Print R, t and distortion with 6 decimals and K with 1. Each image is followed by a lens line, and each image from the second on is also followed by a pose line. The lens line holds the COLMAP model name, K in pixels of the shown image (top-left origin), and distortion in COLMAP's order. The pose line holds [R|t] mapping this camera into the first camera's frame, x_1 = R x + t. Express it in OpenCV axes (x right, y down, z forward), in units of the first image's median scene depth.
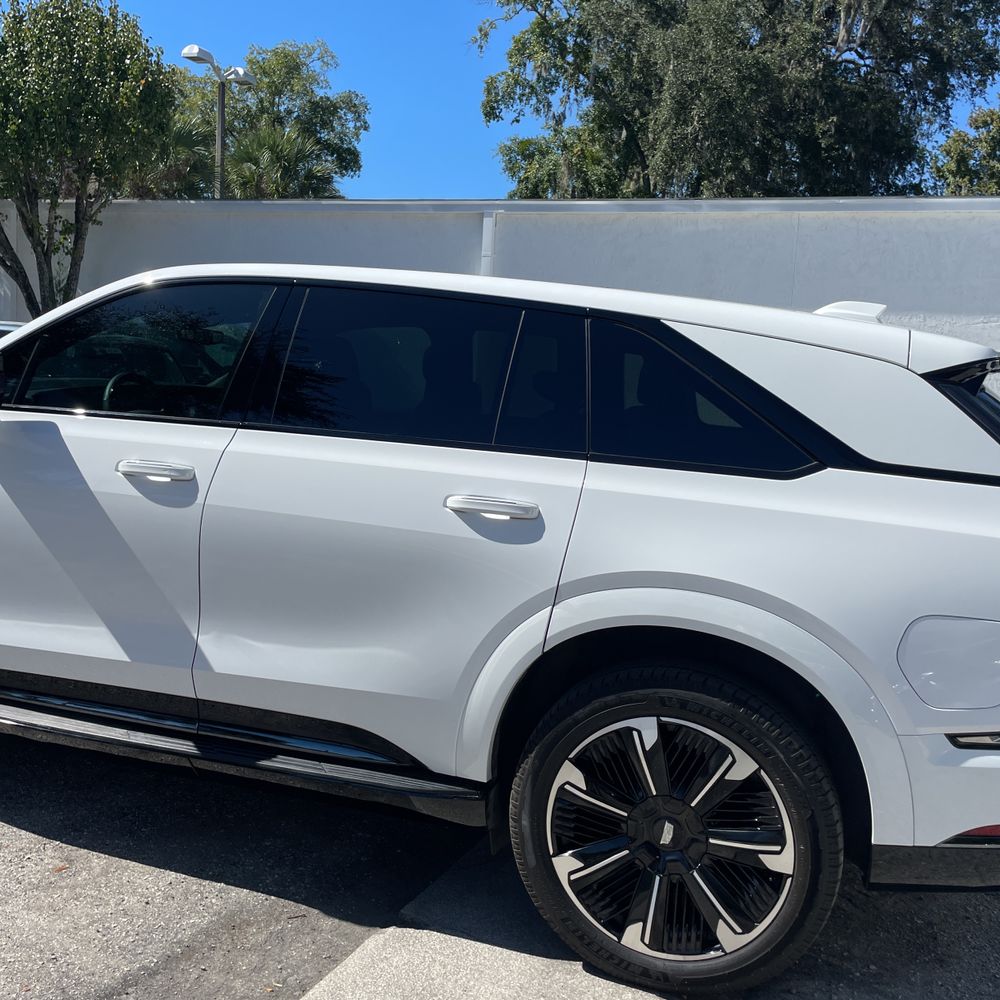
lens RADIAL K [[1025.5, 0, 494.6], [0, 1025.5, 480.8], [0, 0, 1]] dist [0.100426, -0.139288]
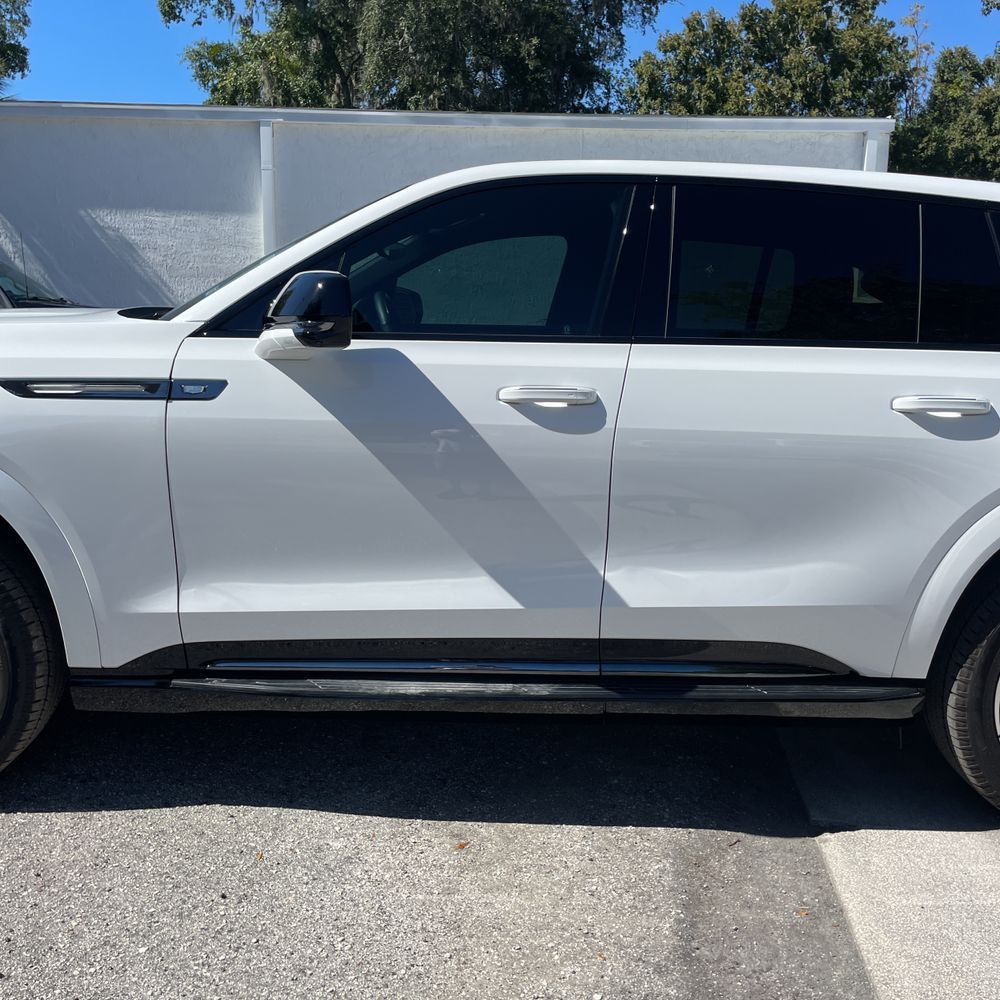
lens RADIAL K [[1025.5, 0, 494.6], [0, 1025.5, 480.8], [0, 0, 1]] dist [0.100426, -0.139288]
pose [[0.944460, -0.091891, 0.315518, -0.632496], [0.069002, 0.994159, 0.082990, -0.013237], [-0.321301, -0.056610, 0.945284, 0.160554]]
